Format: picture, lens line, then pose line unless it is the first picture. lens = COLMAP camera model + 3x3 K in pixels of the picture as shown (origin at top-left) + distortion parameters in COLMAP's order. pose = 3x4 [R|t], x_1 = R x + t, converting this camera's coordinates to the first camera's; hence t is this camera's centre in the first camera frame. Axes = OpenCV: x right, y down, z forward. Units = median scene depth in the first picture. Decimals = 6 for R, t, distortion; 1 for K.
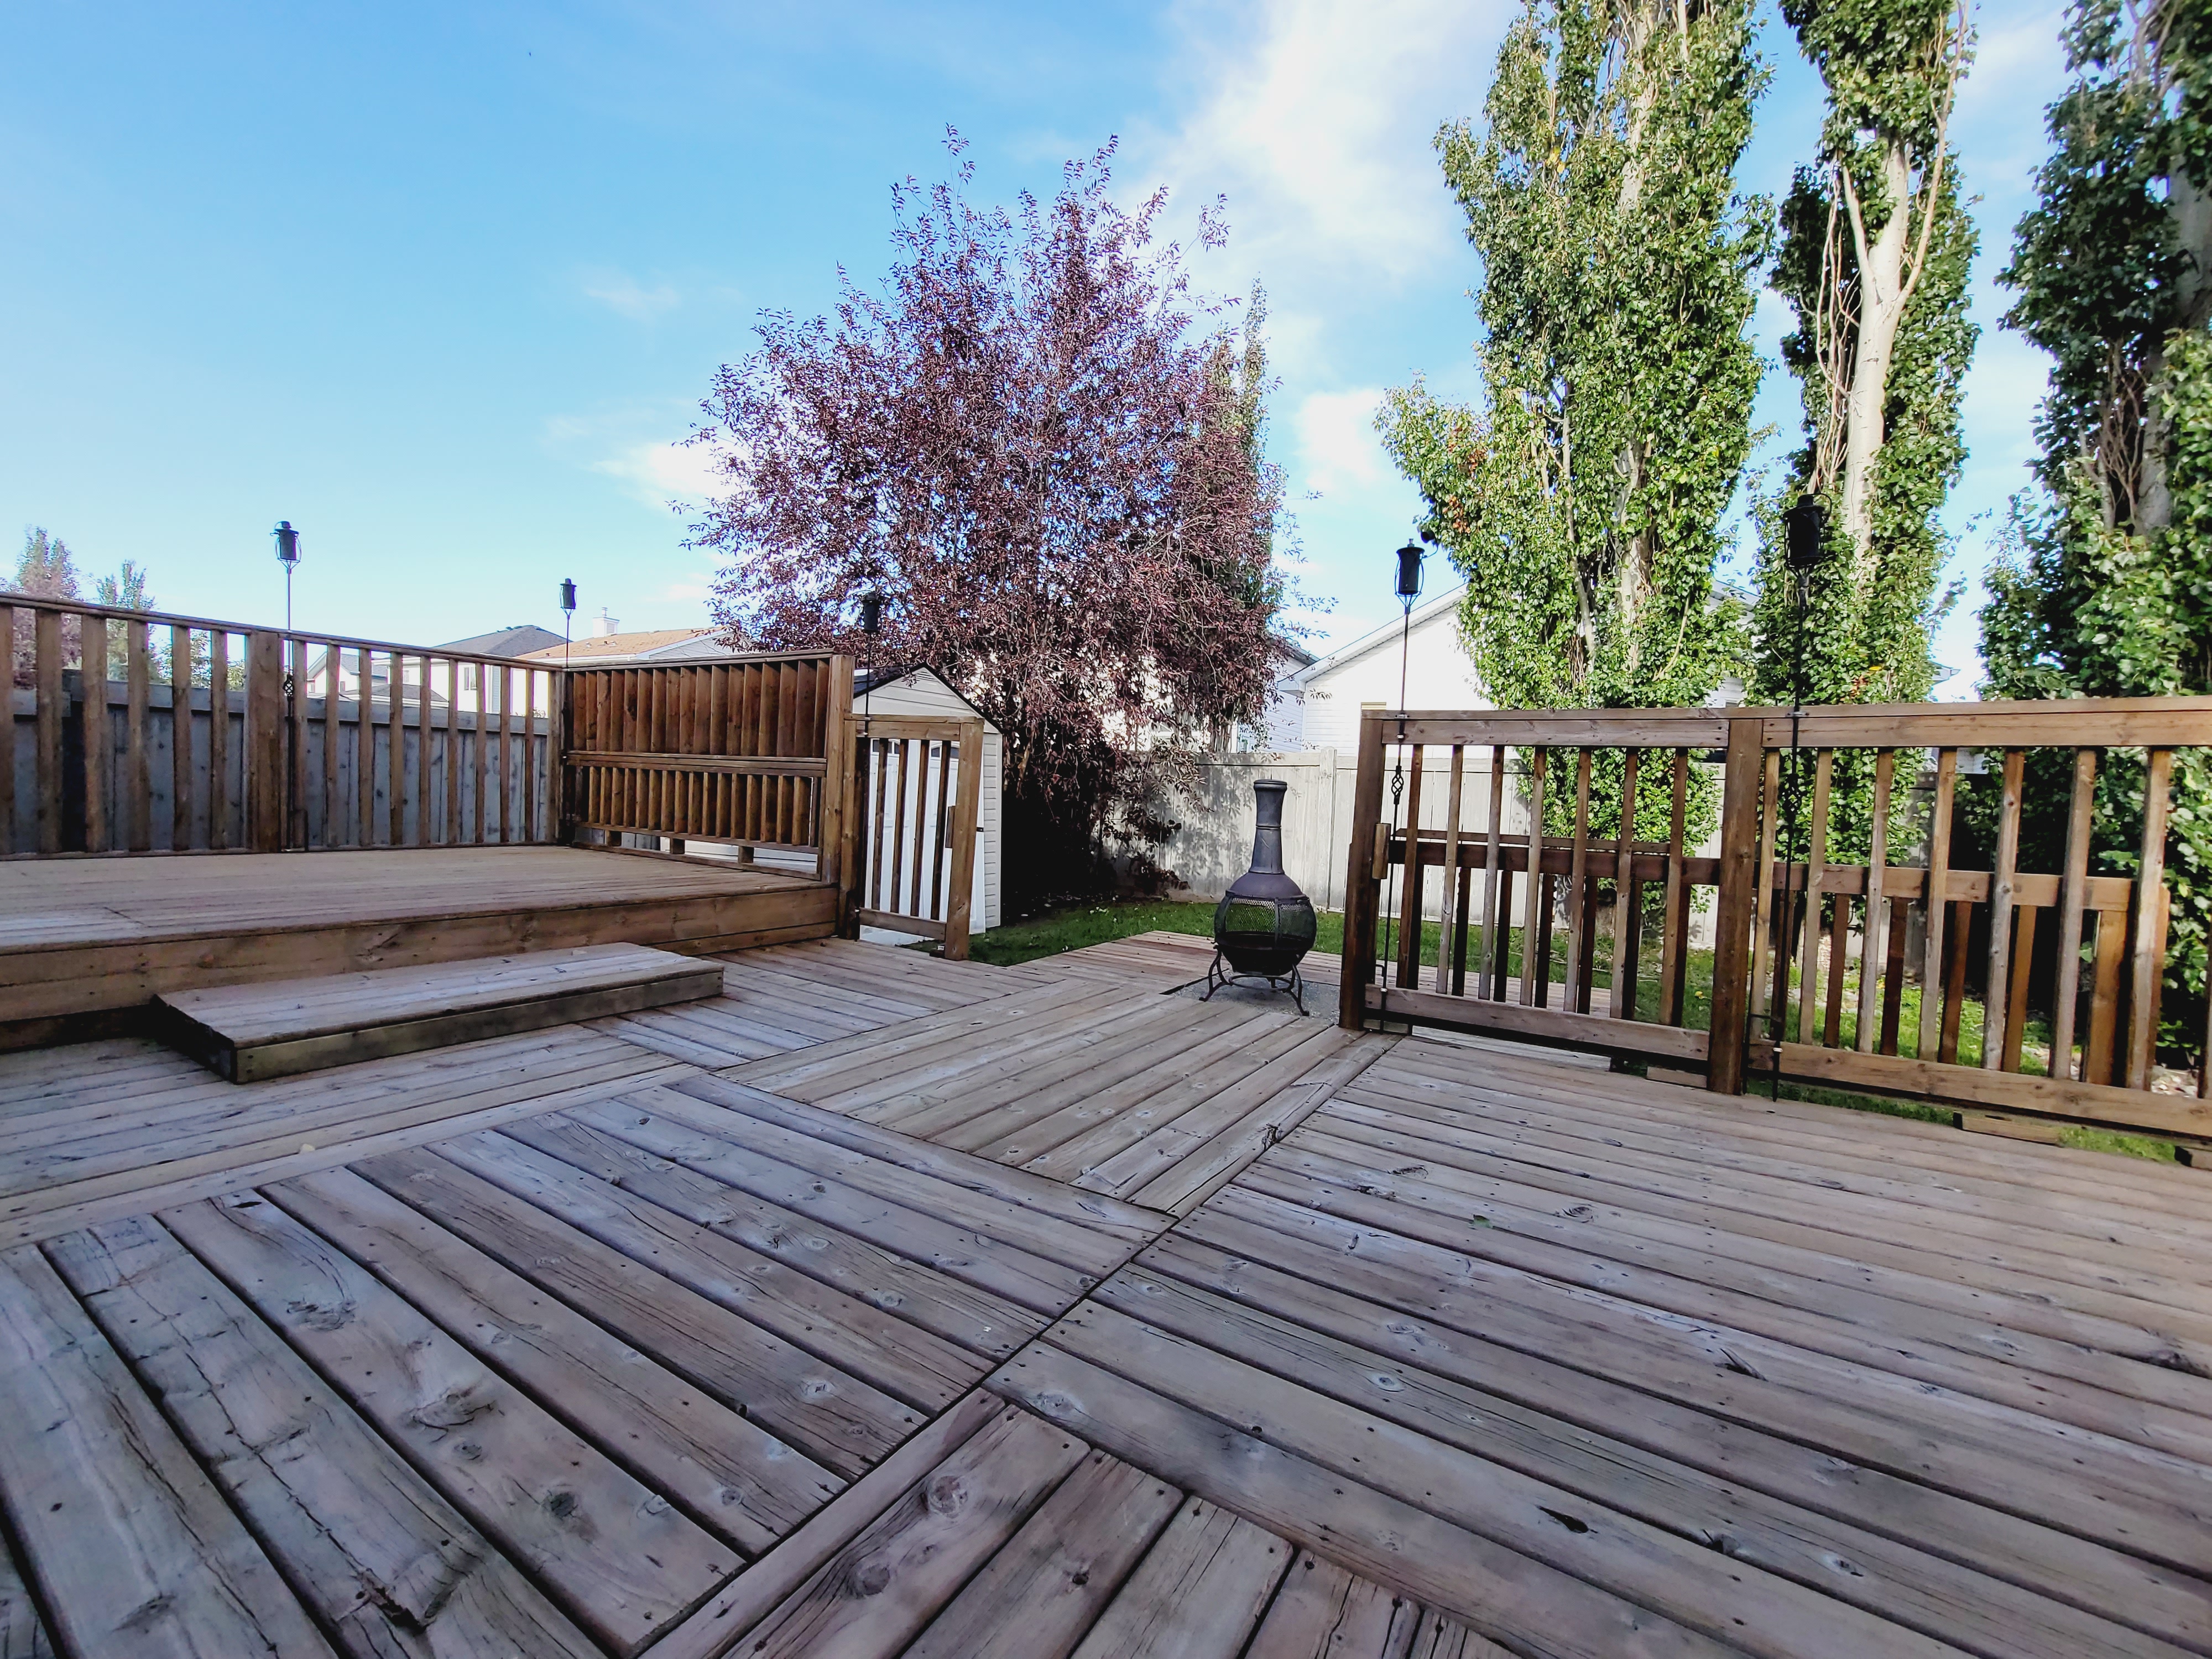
lens RADIAL K [[909.4, 0, 1114.8], [0, 909.4, 826.3], [0, 0, 1]] dist [-0.008630, 0.000863]
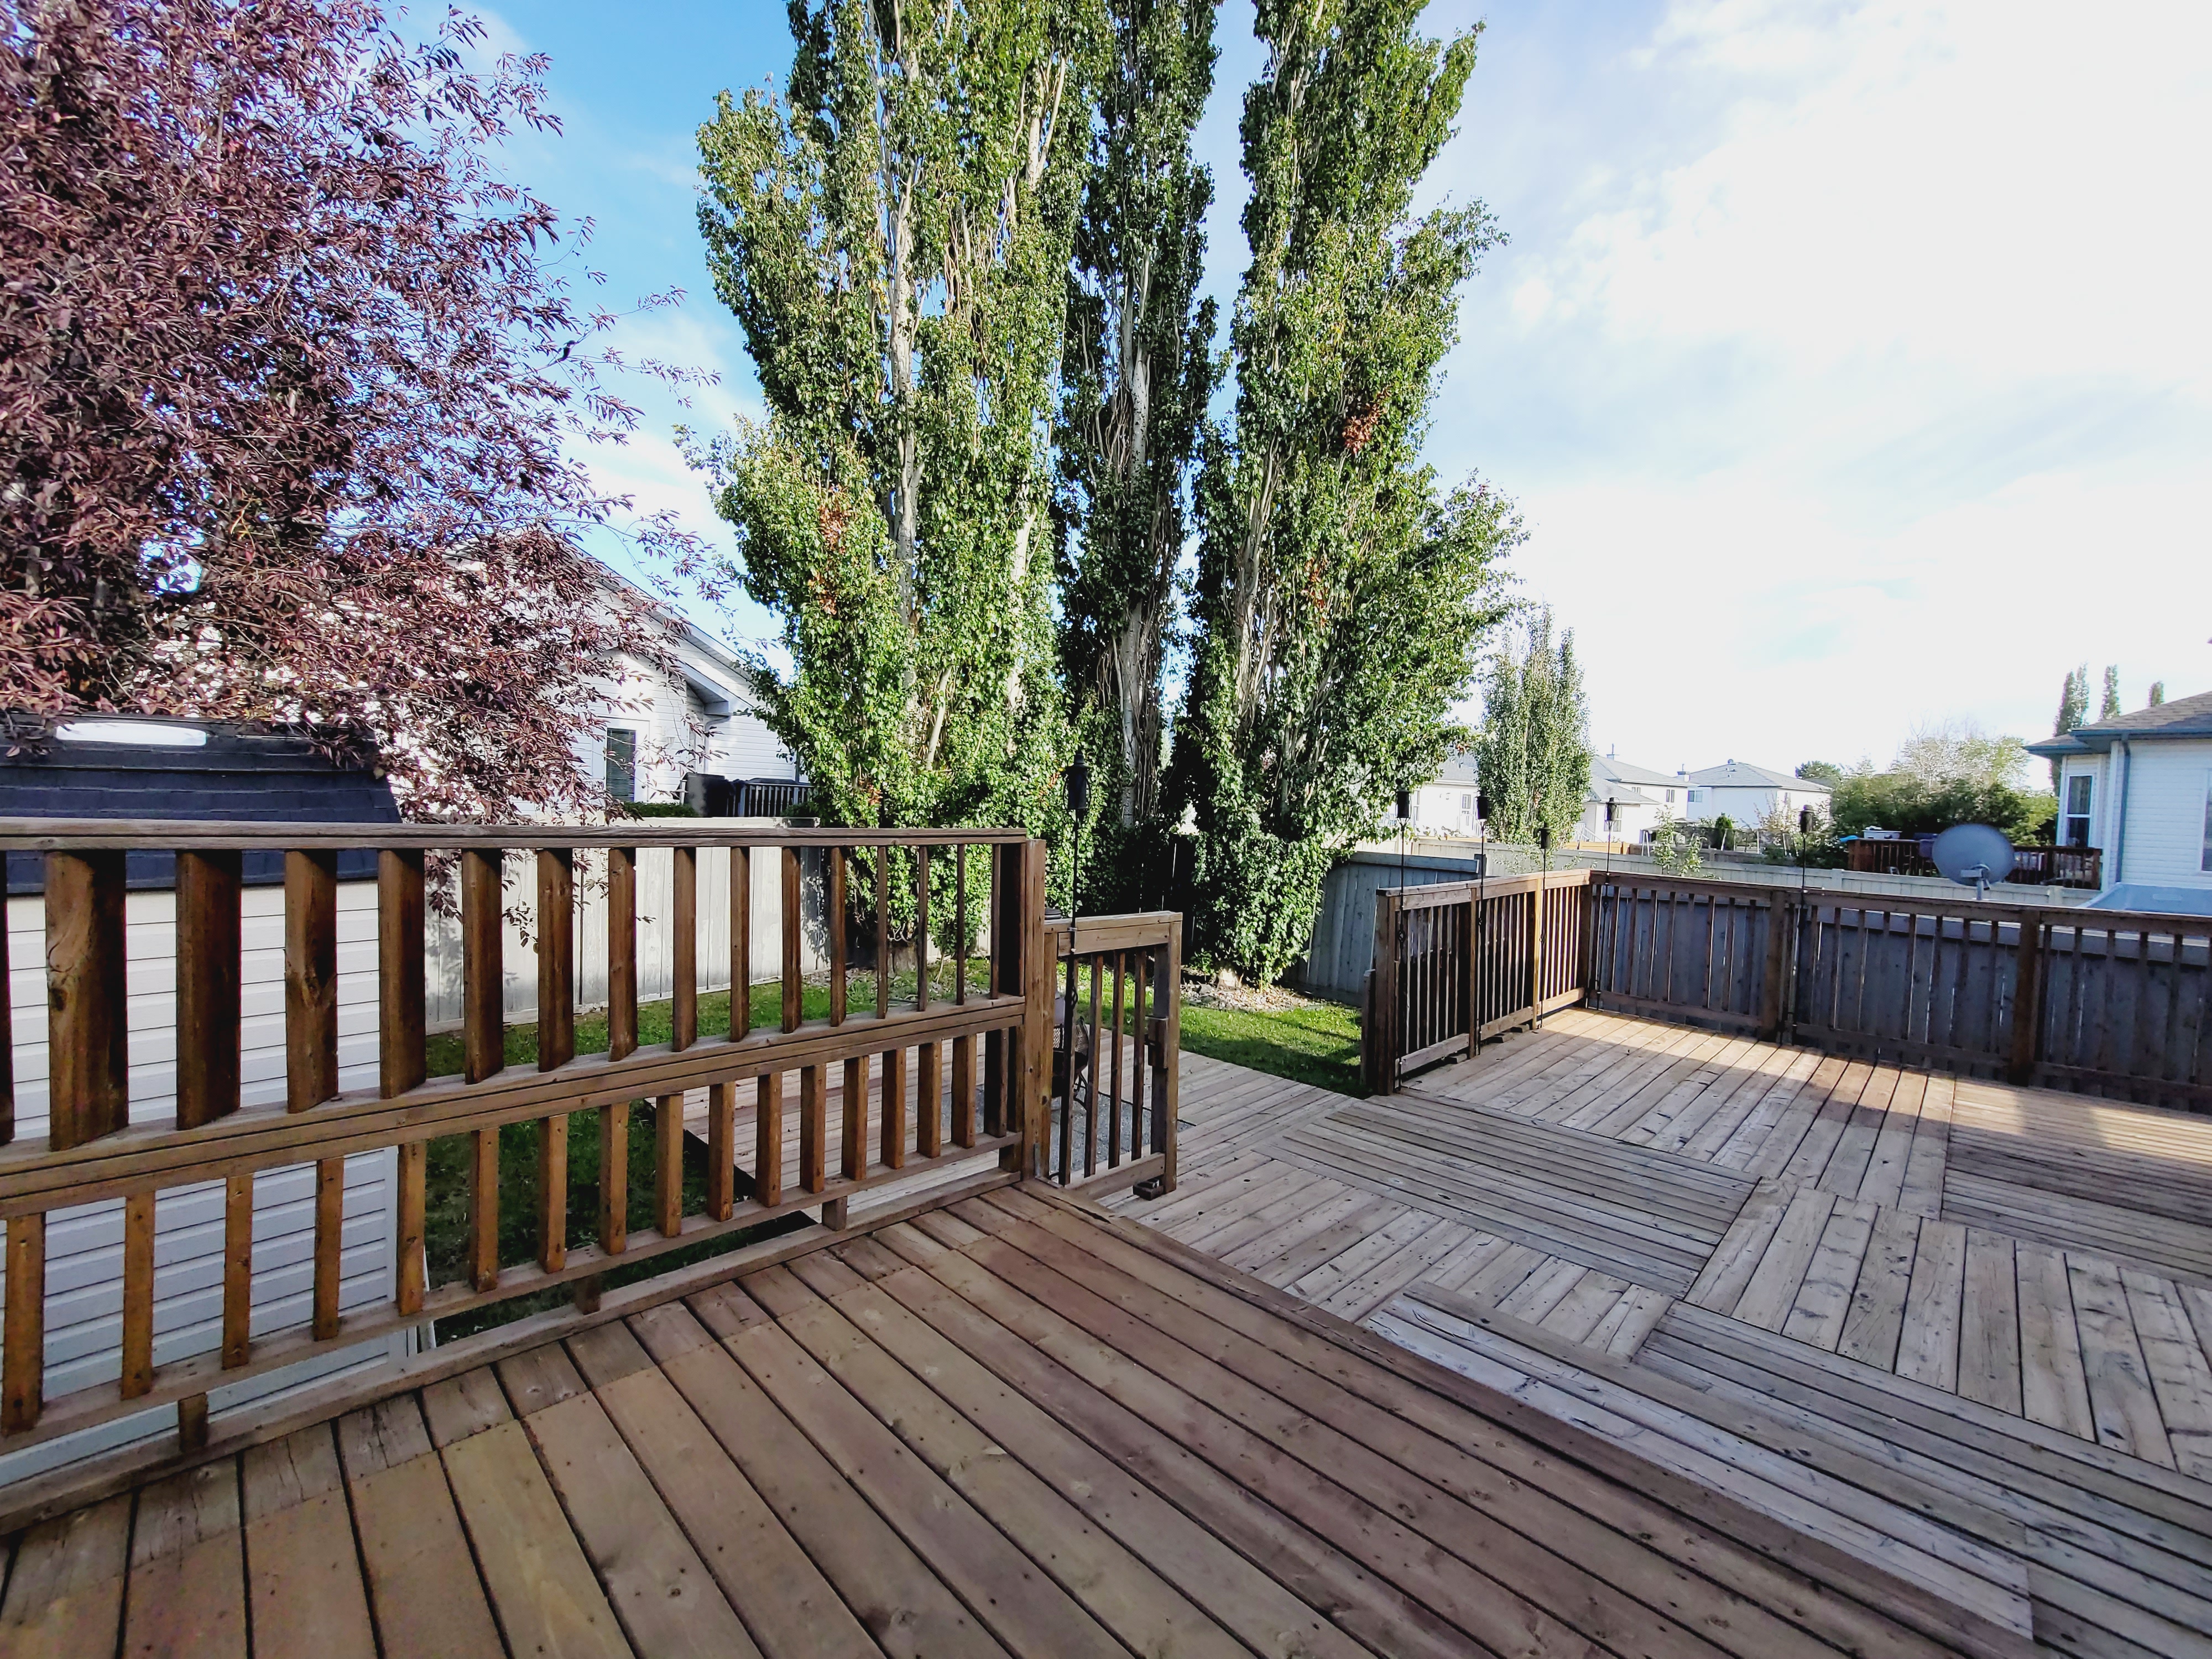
lens RADIAL K [[909.4, 0, 1111.5], [0, 909.4, 833.2], [0, 0, 1]] dist [-0.008630, 0.000863]
pose [[0.217498, -0.058443, 0.974309, -1.440875], [0.020930, 0.998256, 0.055207, -0.347902], [-0.975836, 0.008384, 0.218342, 1.219992]]
